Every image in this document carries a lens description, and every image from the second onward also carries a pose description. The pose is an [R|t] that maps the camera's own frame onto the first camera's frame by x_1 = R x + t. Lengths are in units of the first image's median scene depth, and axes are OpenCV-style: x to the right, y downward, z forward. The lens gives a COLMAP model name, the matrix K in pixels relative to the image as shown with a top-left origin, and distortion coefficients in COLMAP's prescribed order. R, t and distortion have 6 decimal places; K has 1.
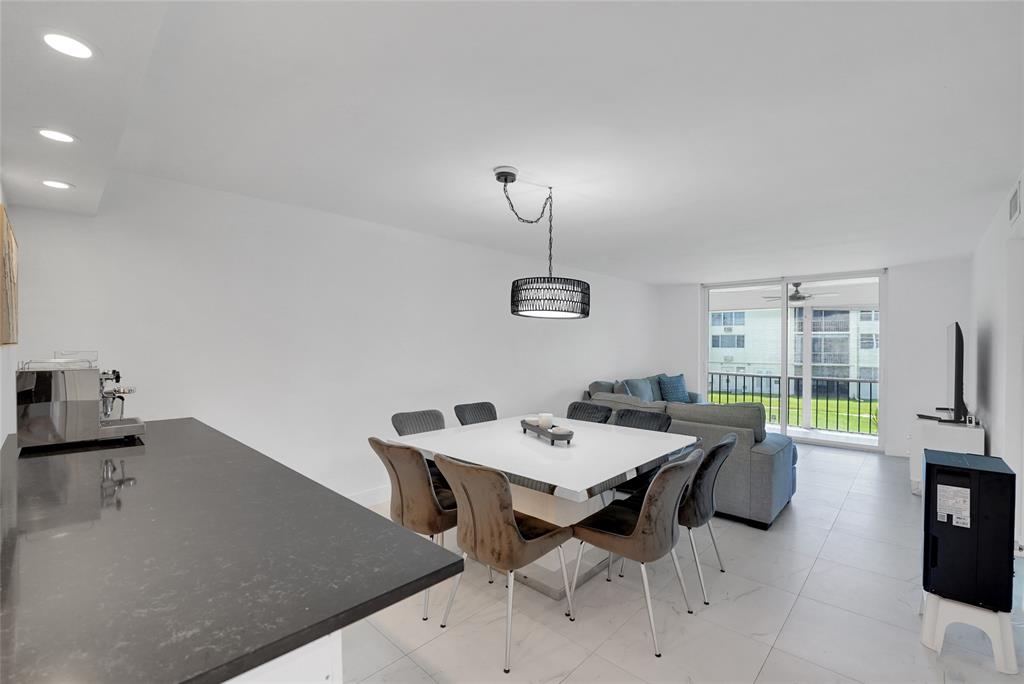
lens RADIAL K [[428.4, 0, 502.3], [0, 428.4, 351.2], [0, 0, 1]] dist [-0.016650, -0.000116]
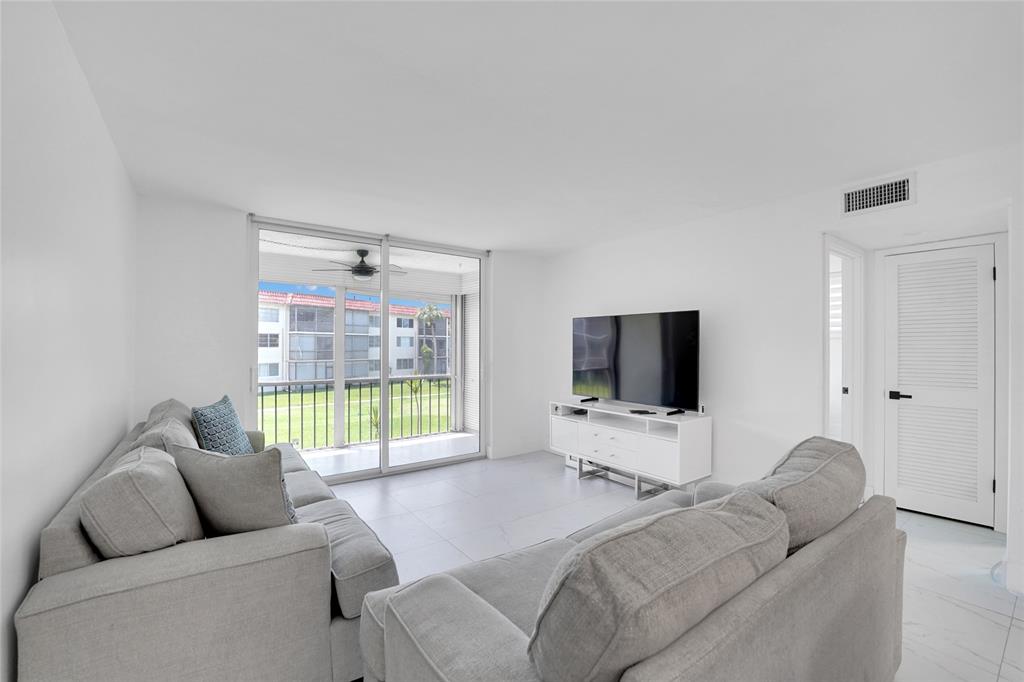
lens RADIAL K [[419.8, 0, 490.2], [0, 419.8, 347.1], [0, 0, 1]] dist [-0.015070, -0.000062]
pose [[0.166436, -0.005101, 0.986039, 0.026138], [0.012763, 0.999914, 0.003019, 0.004116], [-0.985970, 0.012083, 0.166487, 0.696068]]
